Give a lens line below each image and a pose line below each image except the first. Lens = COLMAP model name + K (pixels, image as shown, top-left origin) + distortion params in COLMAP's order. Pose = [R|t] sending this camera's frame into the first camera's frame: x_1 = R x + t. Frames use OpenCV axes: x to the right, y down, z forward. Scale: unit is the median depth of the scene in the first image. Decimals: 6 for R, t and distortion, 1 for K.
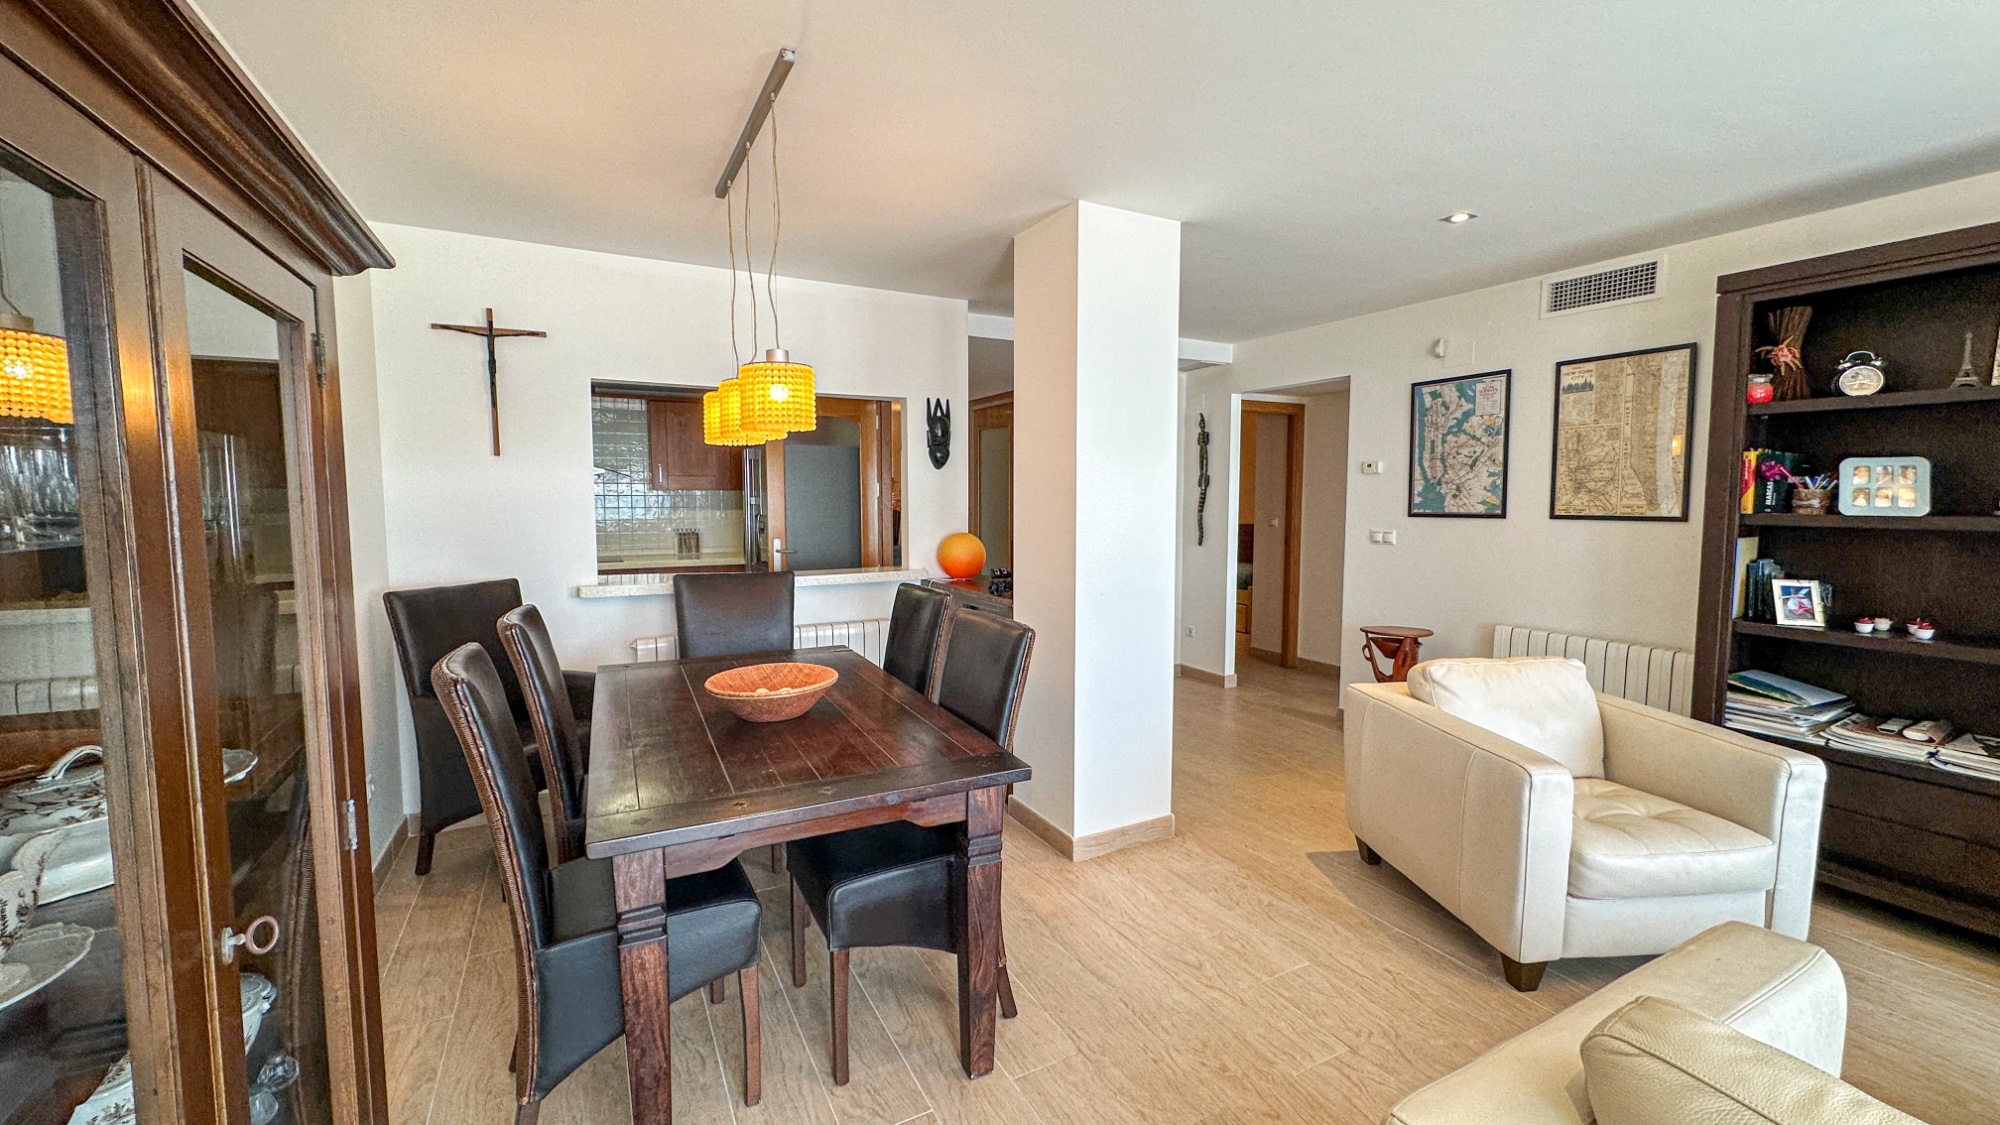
lens RADIAL K [[799.9, 0, 1001.7], [0, 799.9, 556.0], [0, 0, 1]] dist [-0.000880, 0.000010]
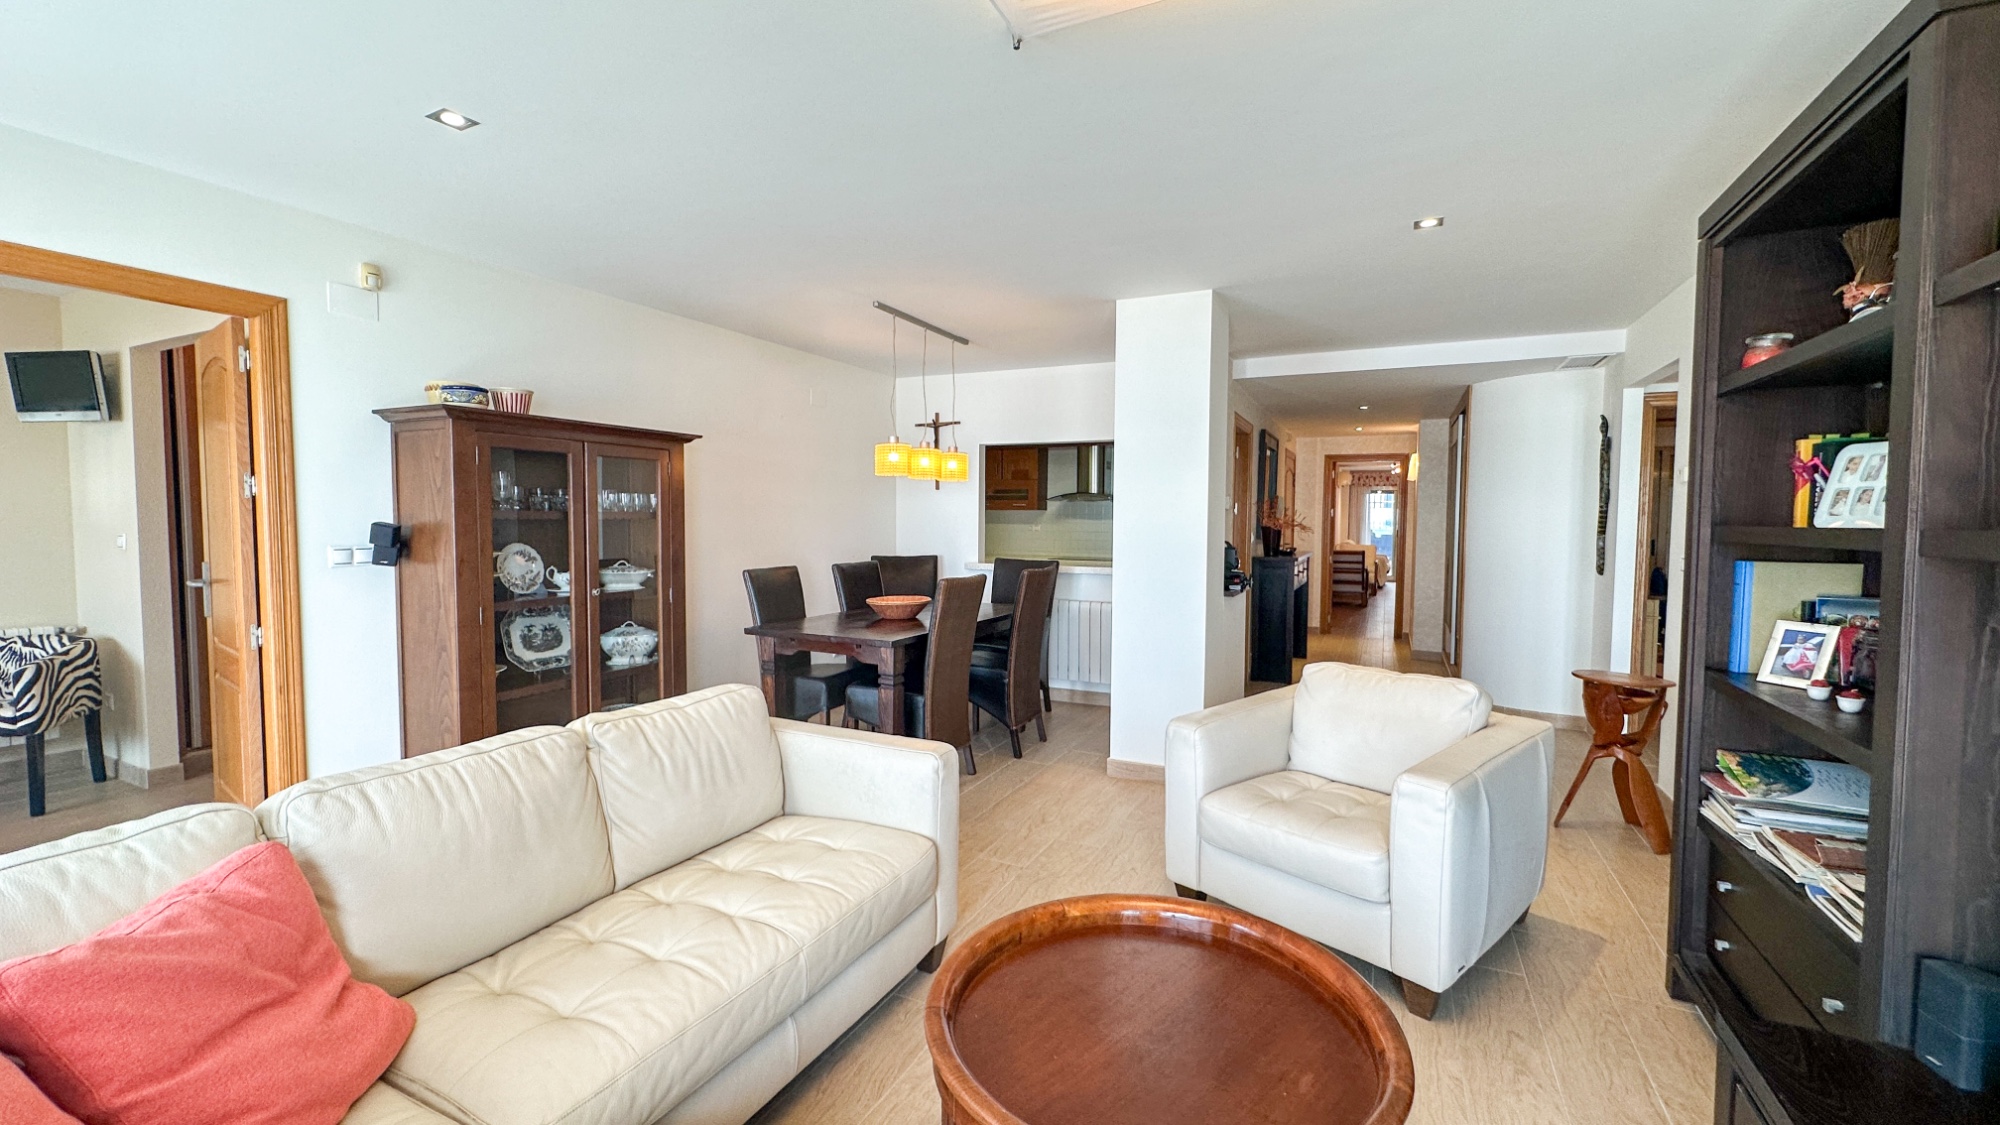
lens RADIAL K [[862.7, 0, 1000.8], [0, 862.7, 556.7], [0, 0, 1]] dist [-0.002600, 0.000262]
pose [[0.557458, 0.039607, -0.829260, 1.176416], [-0.072918, 0.997337, -0.001383, 0.024221], [0.826997, 0.061239, 0.558862, 0.002697]]
